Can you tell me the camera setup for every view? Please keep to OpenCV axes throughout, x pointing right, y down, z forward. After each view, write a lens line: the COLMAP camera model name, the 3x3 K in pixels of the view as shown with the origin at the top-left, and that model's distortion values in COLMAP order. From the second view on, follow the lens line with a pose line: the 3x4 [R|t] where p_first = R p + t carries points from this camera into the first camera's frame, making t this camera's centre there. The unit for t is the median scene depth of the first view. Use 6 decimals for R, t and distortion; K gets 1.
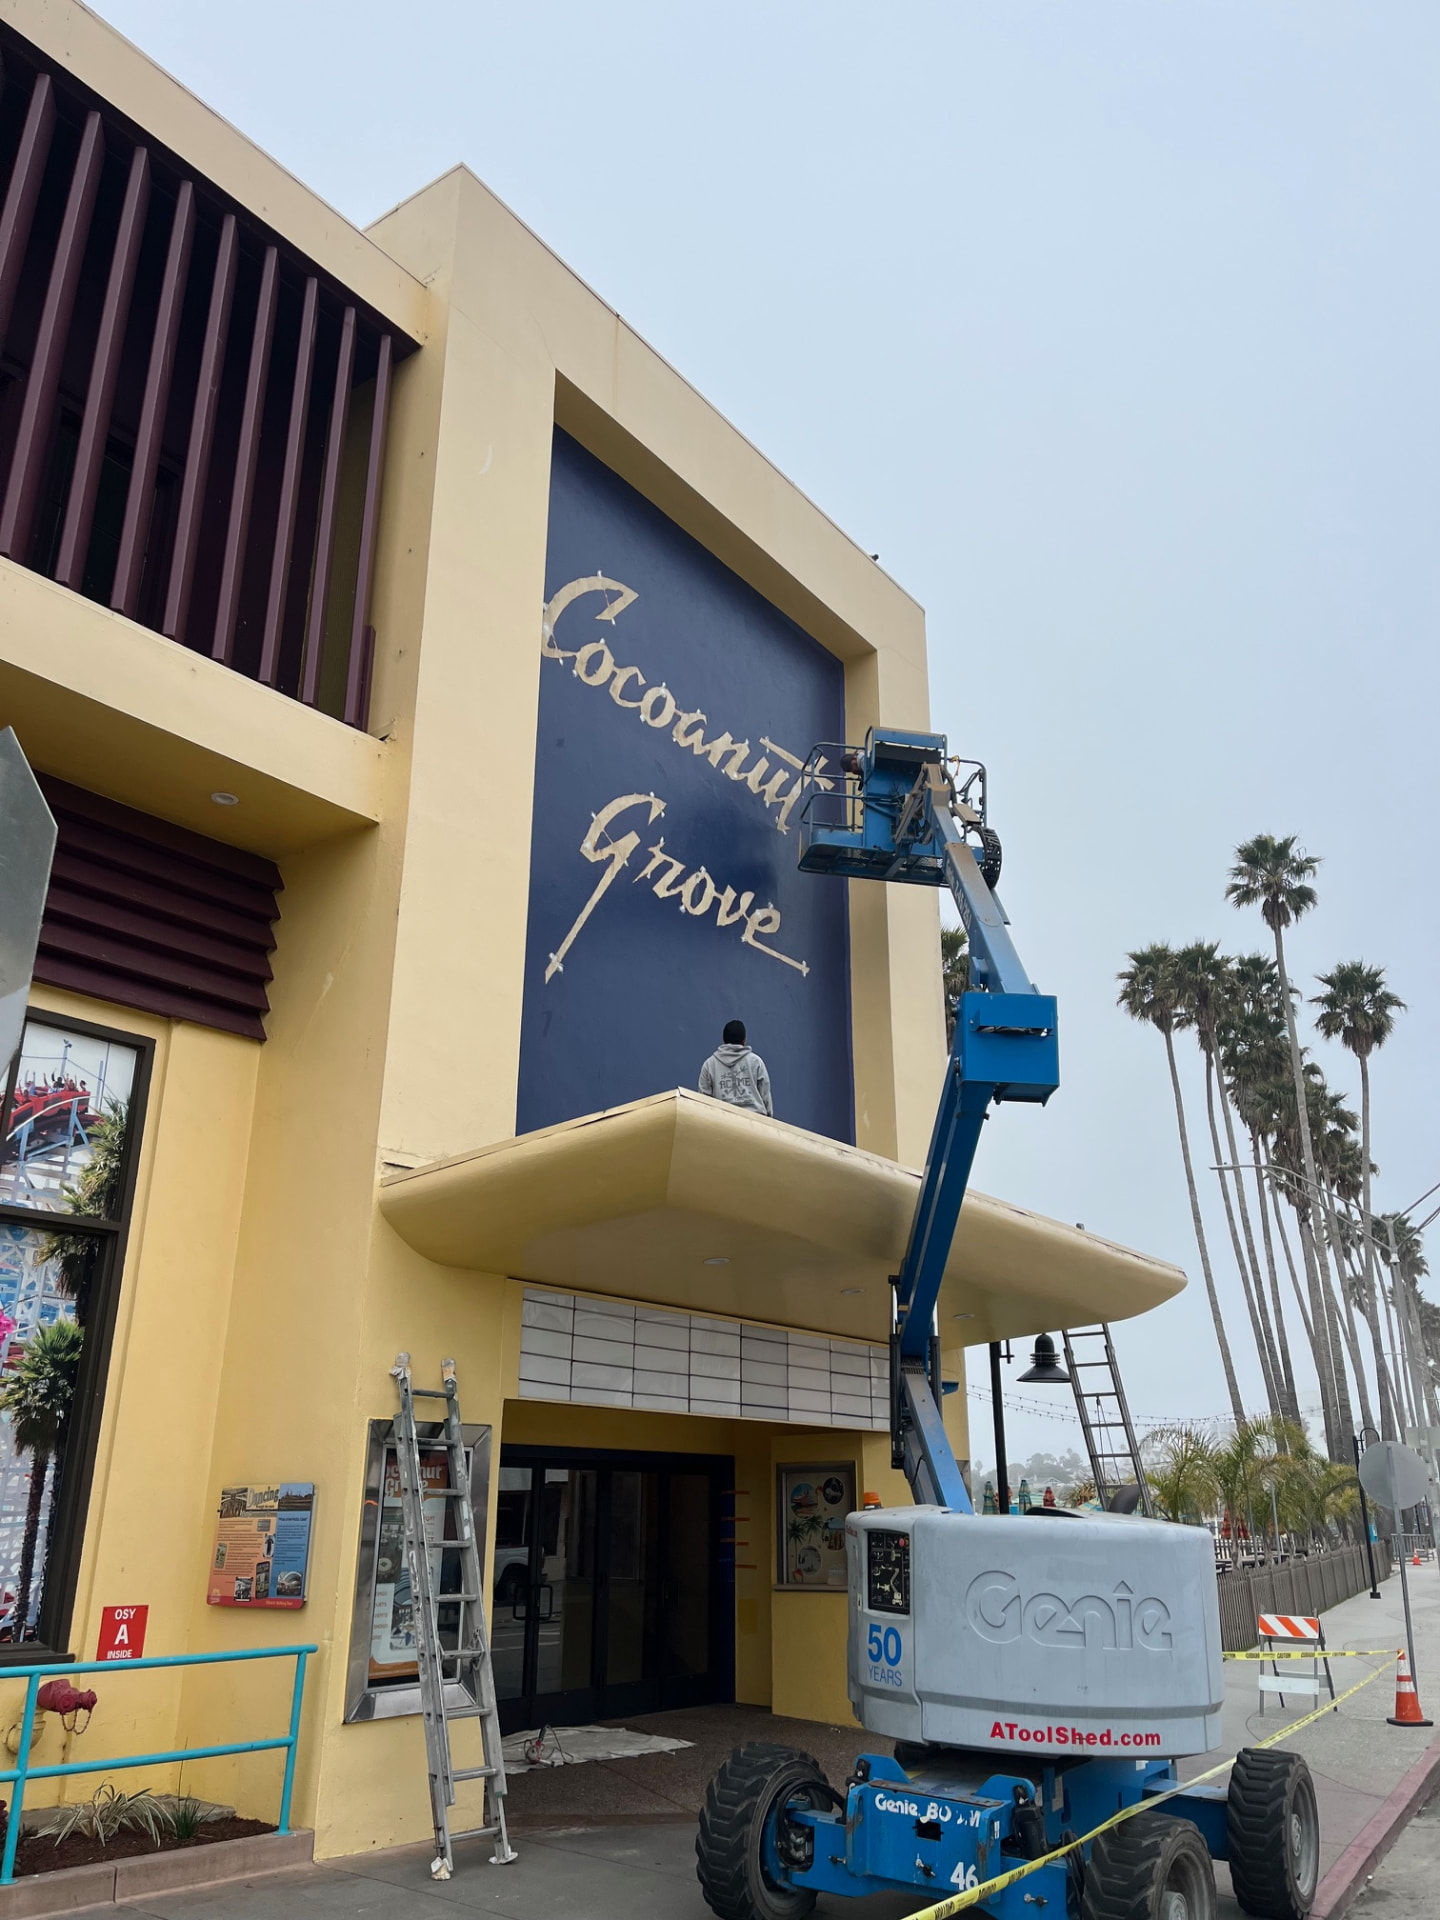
lens RADIAL K [[1454.6, 0, 716.4], [0, 1454.6, 974.8], [0, 0, 1]] dist [0.064807, -0.069846]
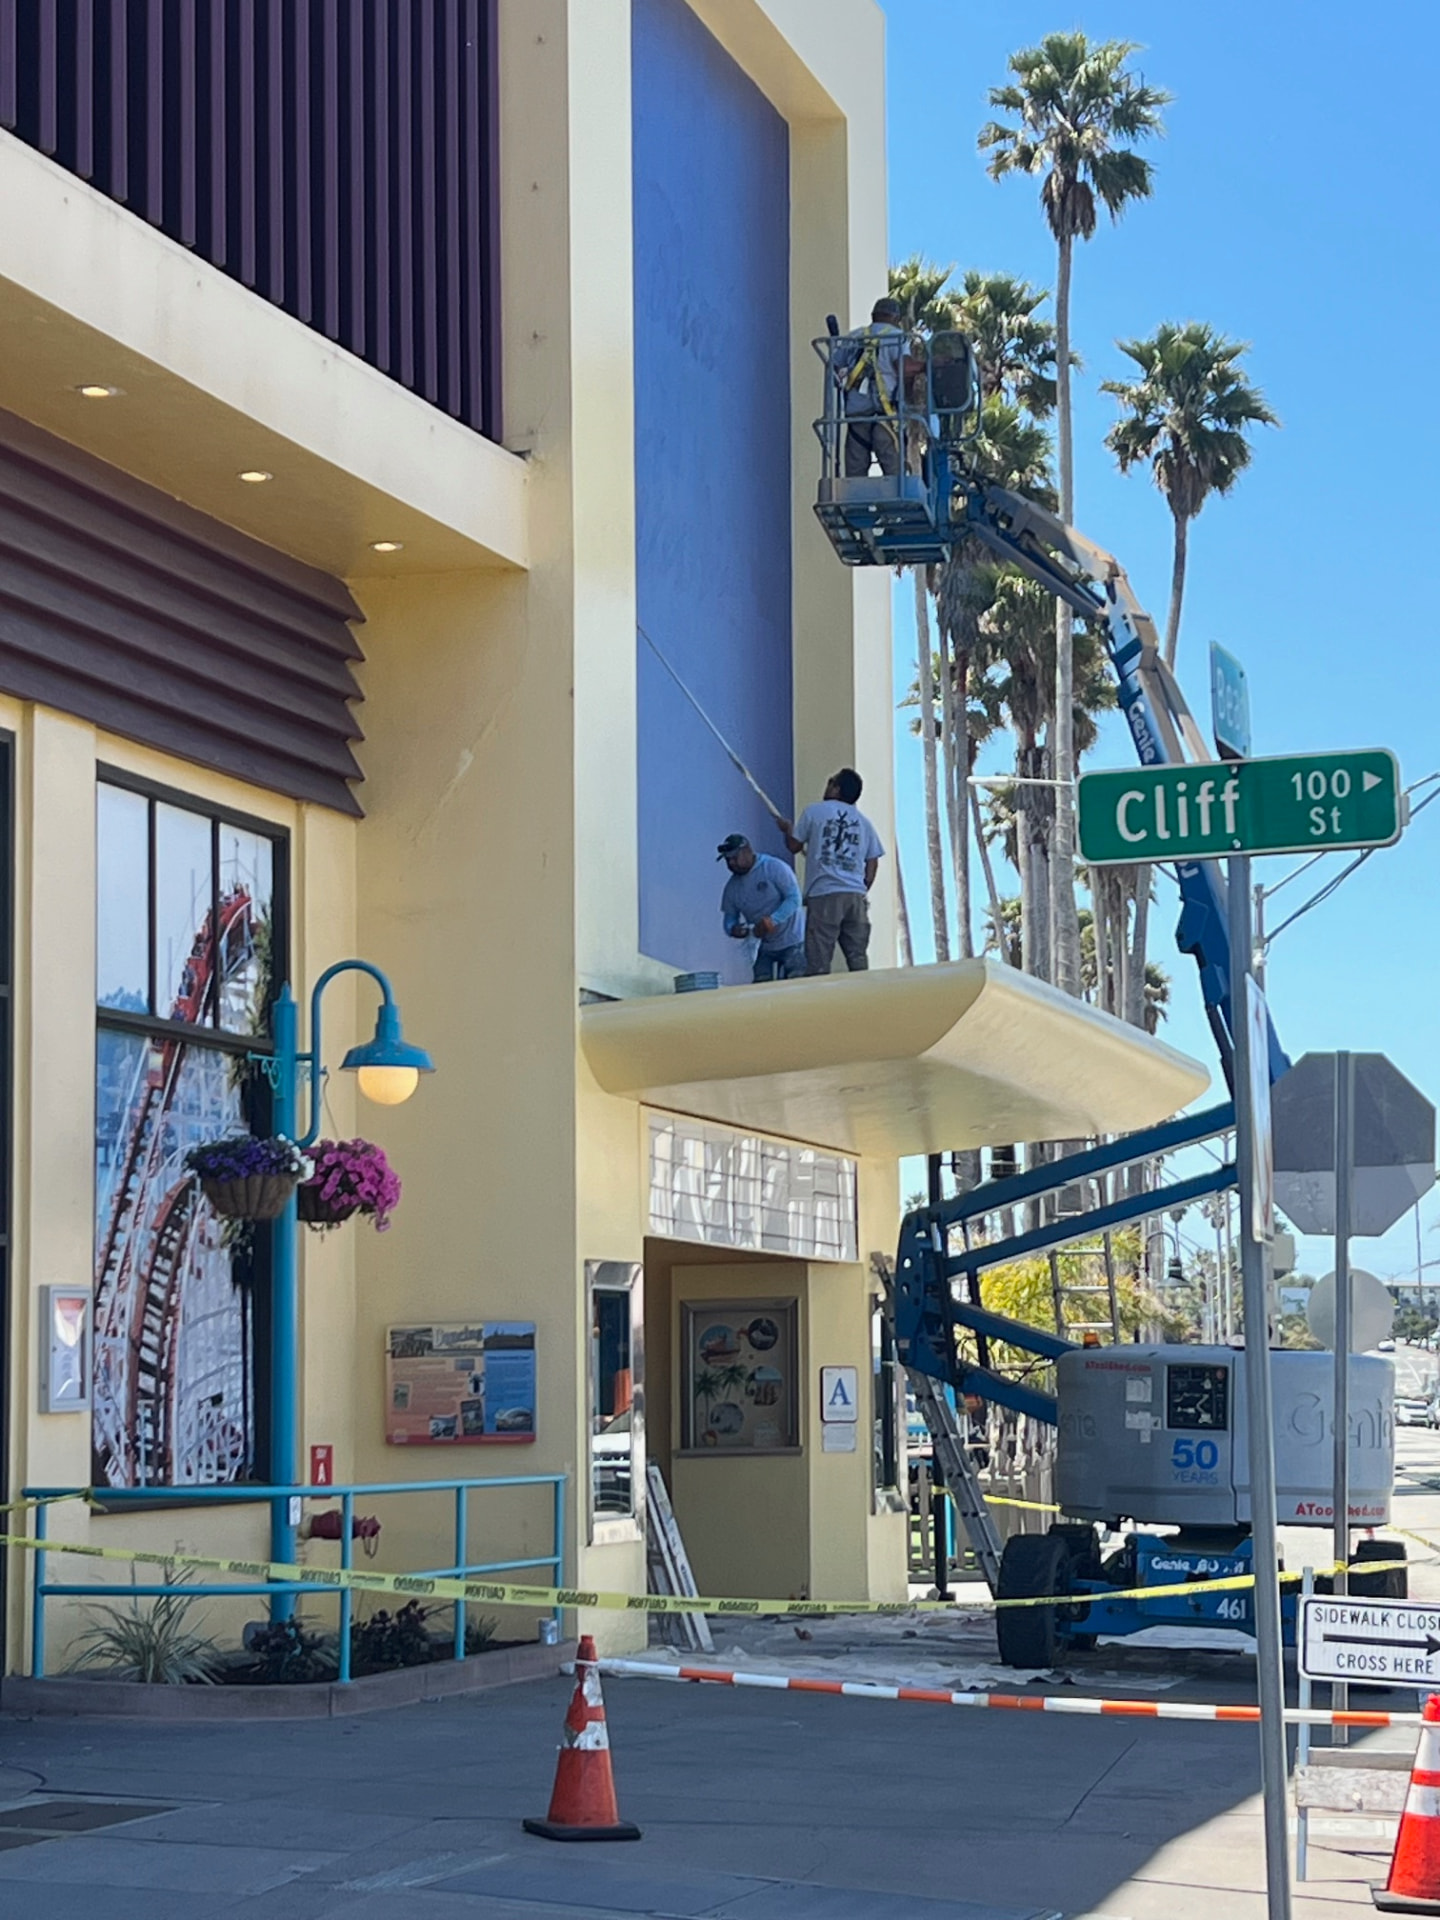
lens RADIAL K [[3882.4, 0, 543.4], [0, 3882.4, 963.1], [0, 0, 1]] dist [0.260353, 0.118108]
pose [[0.952646, 0.026517, 0.302923, -0.900258], [-0.097861, 0.969928, 0.222853, -0.386672], [-0.287904, -0.241944, 0.926593, -1.119233]]
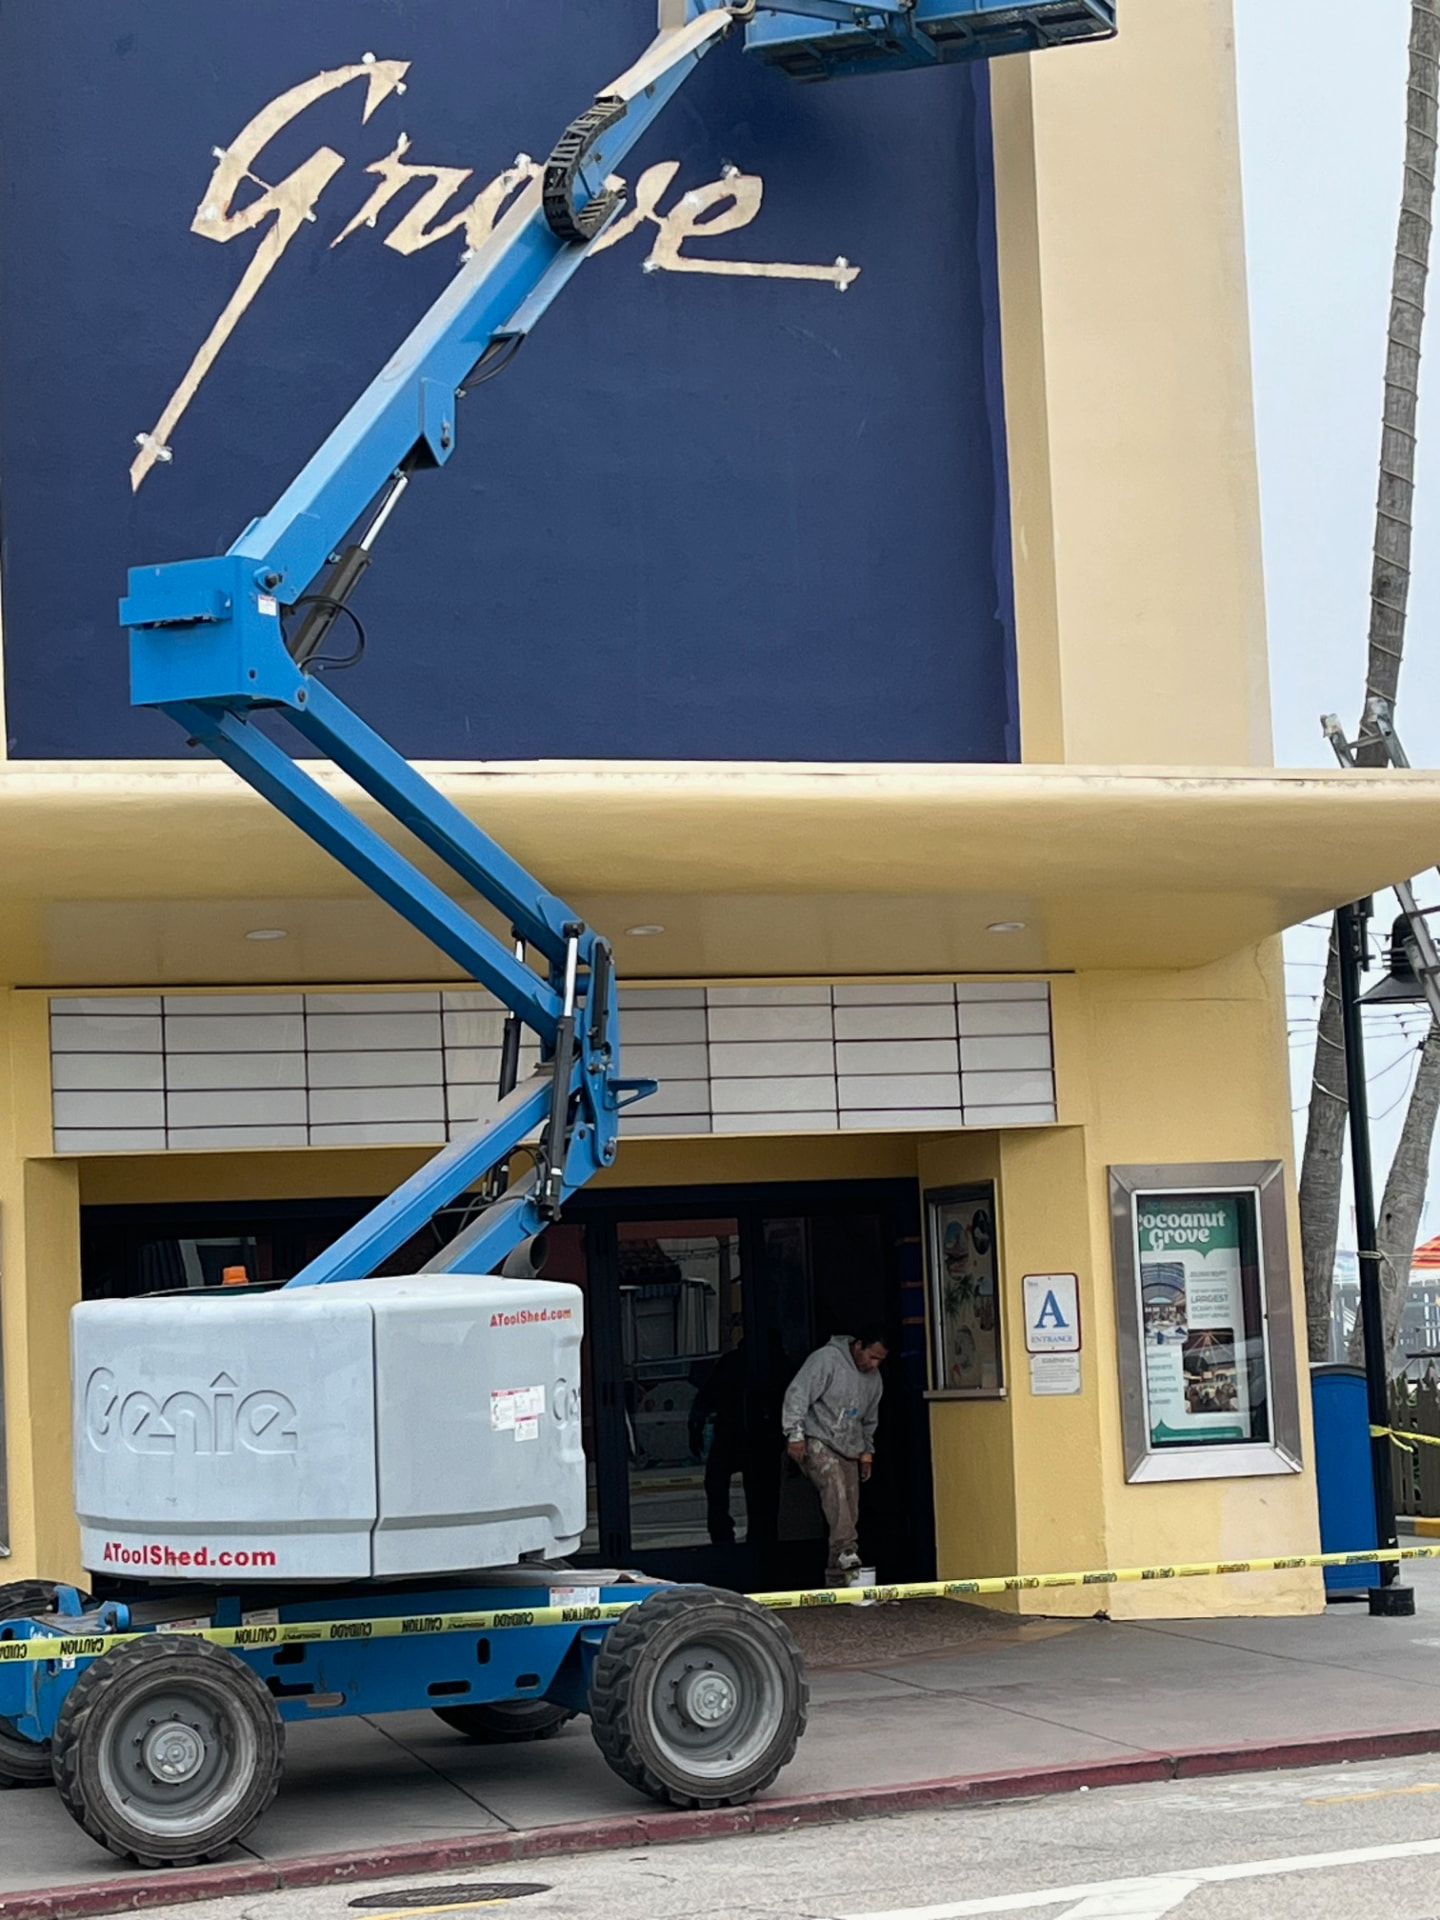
lens RADIAL K [[3904.8, 0, 688.6], [0, 3904.8, 960.7], [0, 0, 1]] dist [0.177912, -0.167719]
pose [[0.844457, -0.092401, -0.527593, 1.070037], [0.231781, 0.951046, 0.204423, -0.102459], [0.482877, -0.294912, 0.824534, -0.338612]]
